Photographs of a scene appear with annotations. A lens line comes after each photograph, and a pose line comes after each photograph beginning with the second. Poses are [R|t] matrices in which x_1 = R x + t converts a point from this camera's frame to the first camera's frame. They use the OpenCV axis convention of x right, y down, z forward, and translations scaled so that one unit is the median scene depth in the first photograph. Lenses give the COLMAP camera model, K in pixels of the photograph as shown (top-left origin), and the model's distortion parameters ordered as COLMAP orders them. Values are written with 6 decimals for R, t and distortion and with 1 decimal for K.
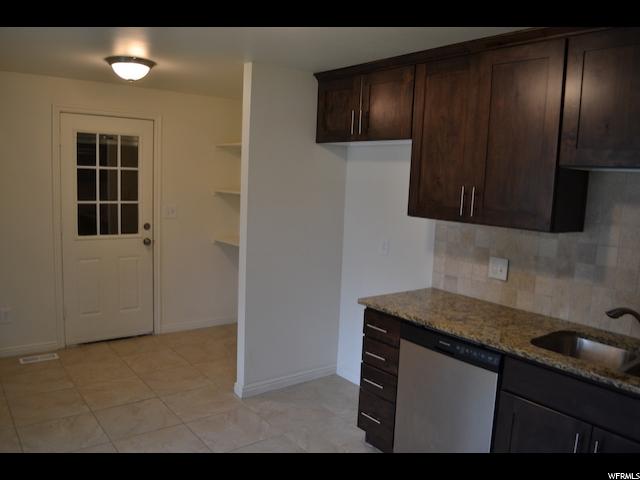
lens RADIAL K [[506.4, 0, 320.0], [0, 506.4, 240.0], [0, 0, 1]] dist [-0.075881, -0.001154]
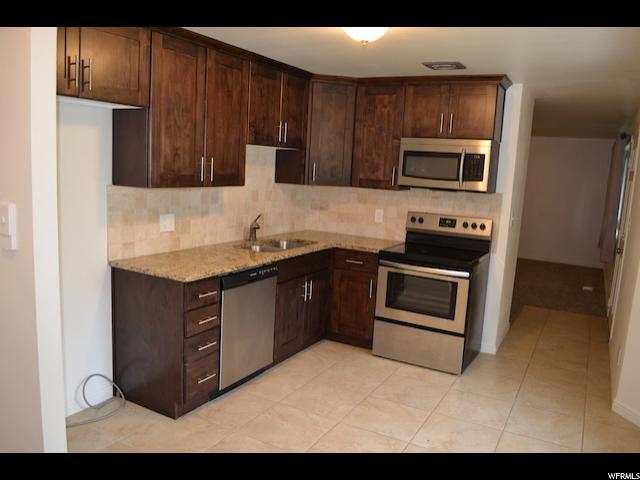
lens RADIAL K [[506.4, 0, 320.0], [0, 506.4, 240.0], [0, 0, 1]] dist [-0.075881, -0.001154]
pose [[-0.385088, -0.201019, 0.900721, -0.887561], [0.039458, 0.971511, 0.233687, -0.171743], [-0.922036, 0.125530, -0.366185, 1.122082]]
